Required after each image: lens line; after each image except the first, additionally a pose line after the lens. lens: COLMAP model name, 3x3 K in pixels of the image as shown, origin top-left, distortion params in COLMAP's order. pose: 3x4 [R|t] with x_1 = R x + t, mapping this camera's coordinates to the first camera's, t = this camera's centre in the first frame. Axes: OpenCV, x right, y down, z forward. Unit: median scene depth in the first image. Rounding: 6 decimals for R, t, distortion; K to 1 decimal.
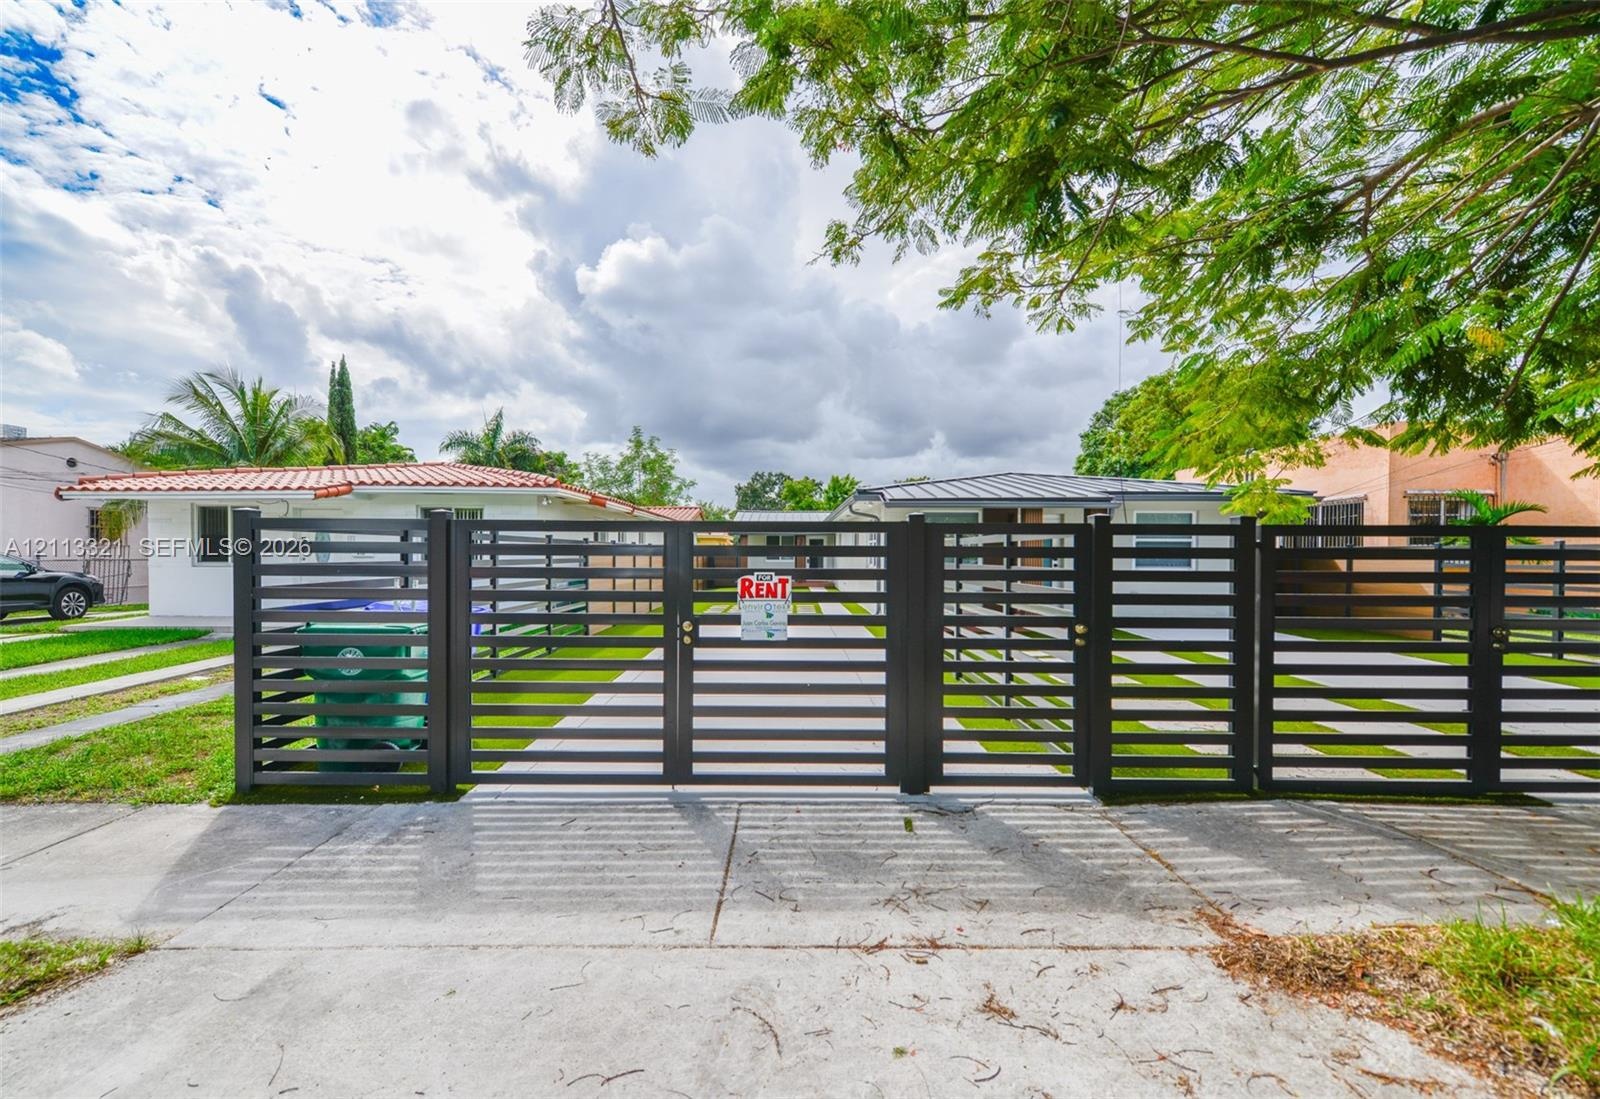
lens RADIAL K [[643.4, 0, 801.4], [0, 643.4, 552.9], [0, 0, 1]] dist [0.005587, -0.001020]
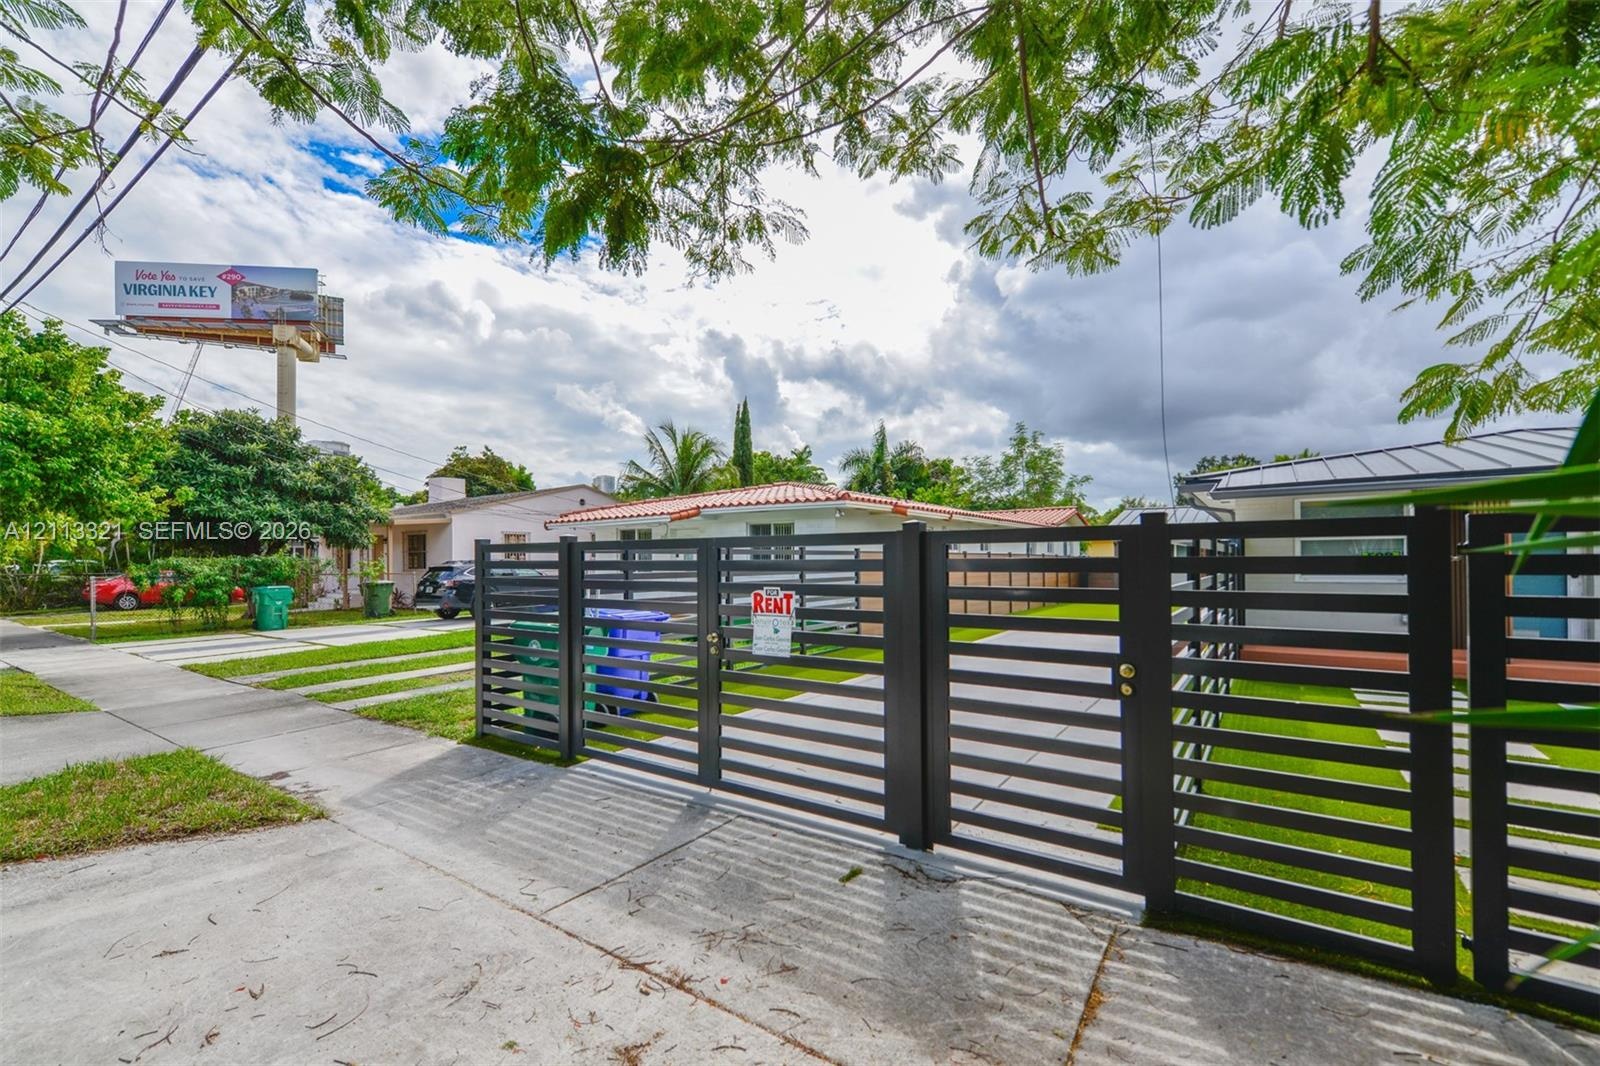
lens RADIAL K [[682.2, 0, 800.2], [0, 682.2, 542.8], [0, 0, 1]] dist [0.004931, -0.001097]
pose [[0.818231, -0.025752, -0.574312, 0.605435], [0.012446, 0.999556, -0.027088, -0.009571], [0.574754, 0.015016, 0.818188, 0.168977]]
